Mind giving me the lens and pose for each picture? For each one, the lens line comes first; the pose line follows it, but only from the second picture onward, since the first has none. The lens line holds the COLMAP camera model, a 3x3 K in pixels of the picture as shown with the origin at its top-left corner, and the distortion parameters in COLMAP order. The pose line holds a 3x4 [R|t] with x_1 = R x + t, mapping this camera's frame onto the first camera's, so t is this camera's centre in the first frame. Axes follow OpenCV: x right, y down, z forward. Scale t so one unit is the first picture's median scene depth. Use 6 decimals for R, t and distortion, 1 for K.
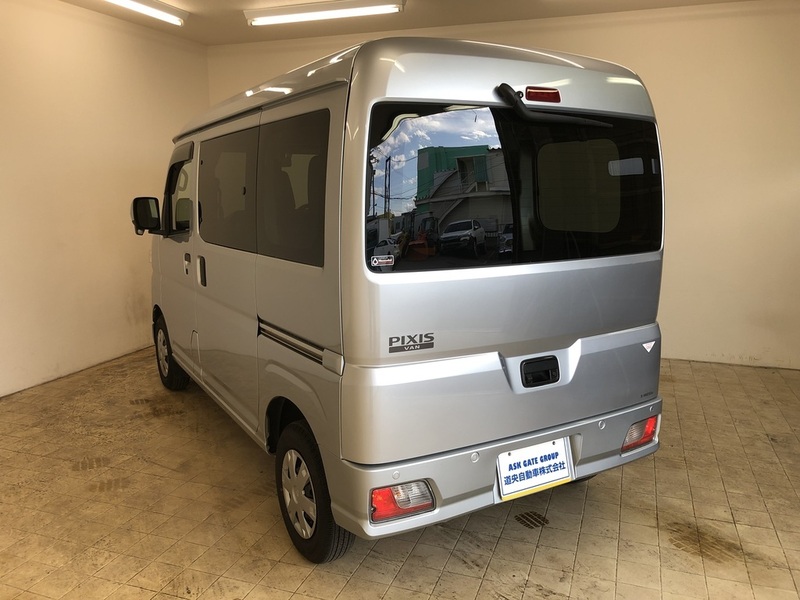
lens RADIAL K [[661.2, 0, 401.2], [0, 661.2, 298.9], [0, 0, 1]] dist [0.027564, -0.065980]
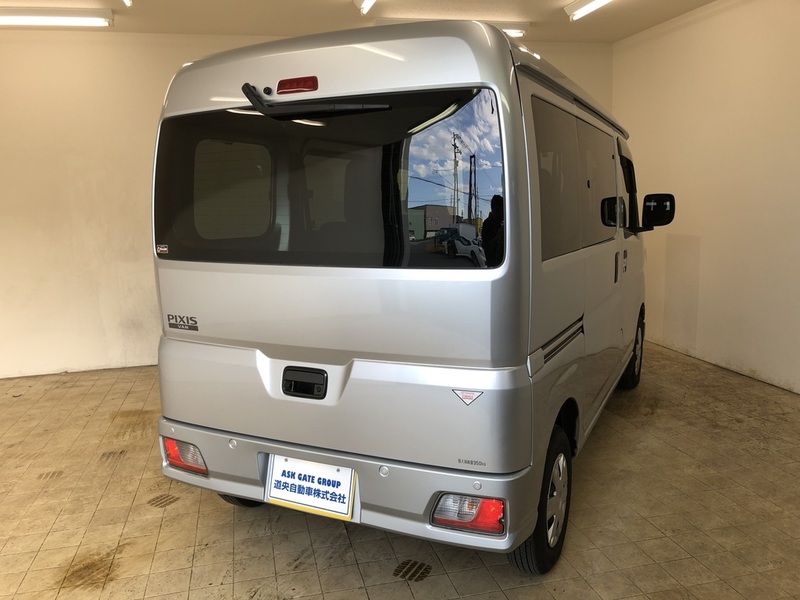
lens RADIAL K [[661.2, 0, 405.8], [0, 661.2, 299.1], [0, 0, 1]] dist [0.027564, -0.065980]
pose [[0.547397, 0.116006, -0.828794, 1.033708], [-0.116938, 0.991233, 0.061508, -0.079665], [0.828663, 0.063248, 0.556163, 0.587644]]
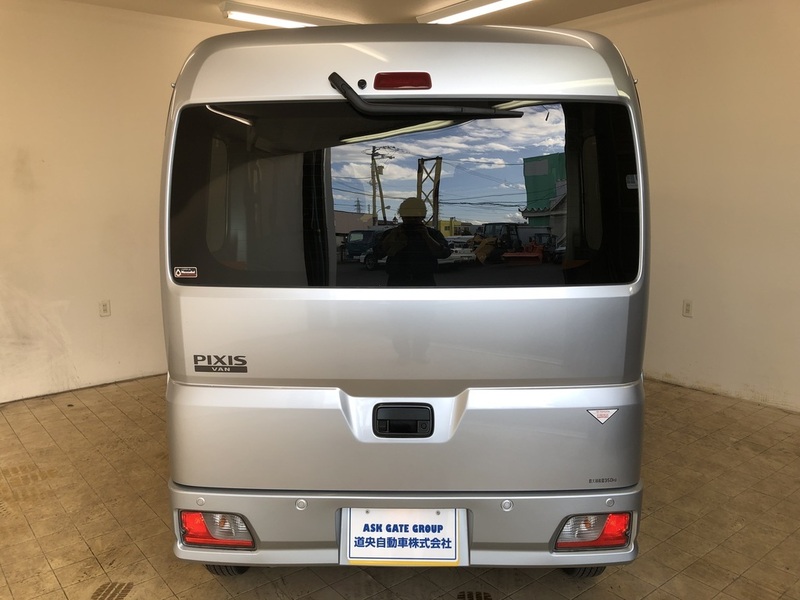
lens RADIAL K [[661.2, 0, 403.6], [0, 661.2, 313.3], [0, 0, 1]] dist [0.027564, -0.065980]
pose [[0.851470, 0.084723, -0.517515, 0.615389], [-0.085017, 0.996109, 0.023196, -0.041034], [0.517467, 0.024247, 0.855360, 0.294741]]
